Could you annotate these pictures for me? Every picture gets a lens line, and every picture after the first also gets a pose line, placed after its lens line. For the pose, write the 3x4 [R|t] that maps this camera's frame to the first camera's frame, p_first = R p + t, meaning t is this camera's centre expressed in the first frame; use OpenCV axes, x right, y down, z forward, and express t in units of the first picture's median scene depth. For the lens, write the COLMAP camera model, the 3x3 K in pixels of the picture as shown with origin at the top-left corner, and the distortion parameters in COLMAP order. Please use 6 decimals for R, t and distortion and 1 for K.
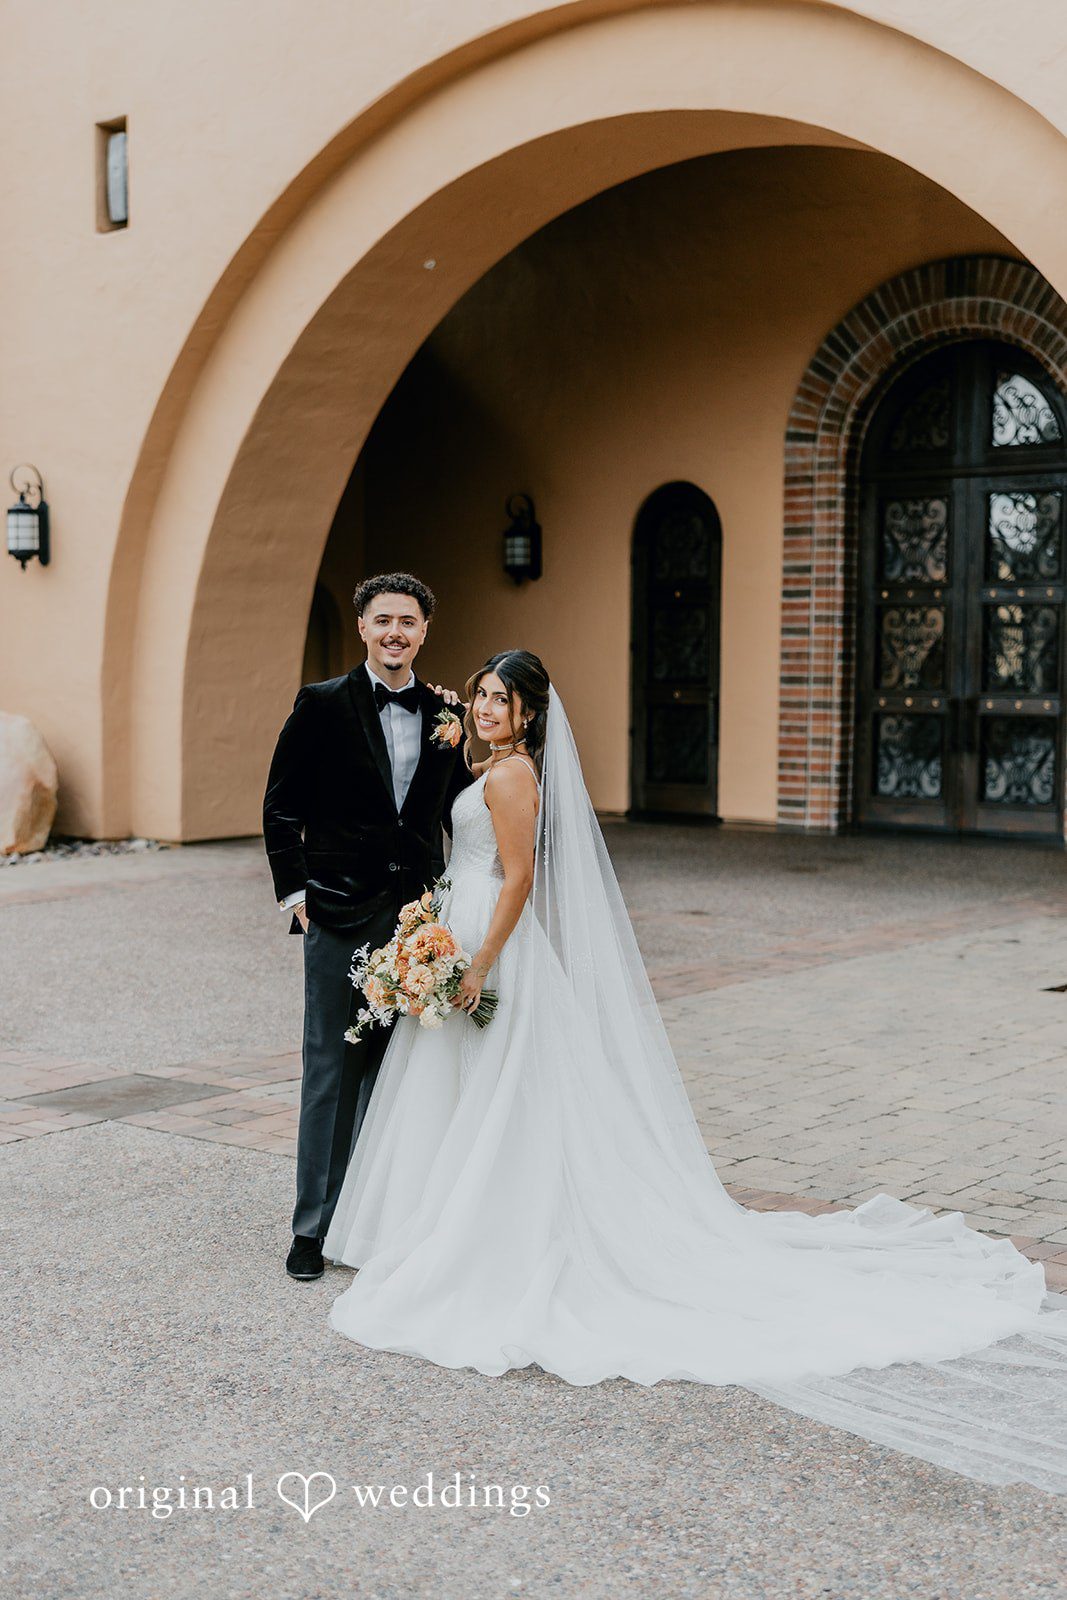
lens RADIAL K [[1448.7, 0, 534.0], [0, 1448.7, 769.0], [0, 0, 1]] dist [0.016828, -0.039102]
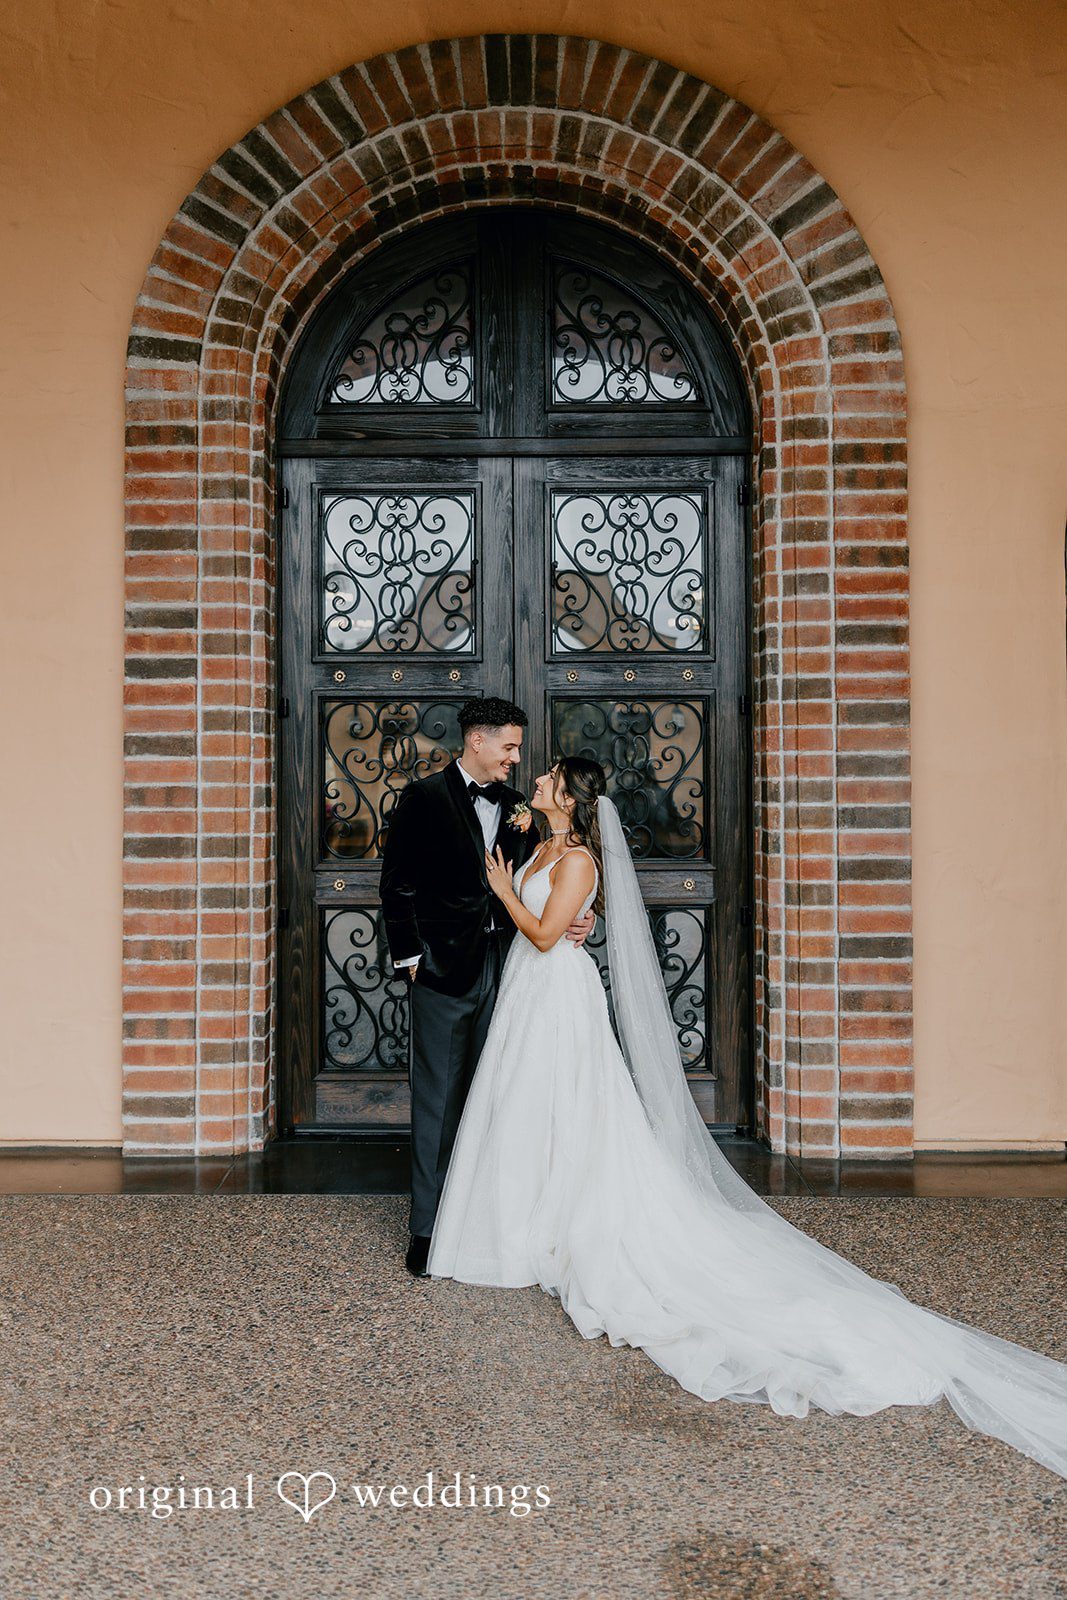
lens RADIAL K [[1448.7, 0, 534.0], [0, 1448.7, 769.0], [0, 0, 1]] dist [0.016828, -0.039102]
pose [[0.781266, 0.002086, 0.624194, -0.023140], [0.057200, 0.995548, -0.074921, -0.045176], [-0.621571, 0.094237, 0.777669, 0.561141]]
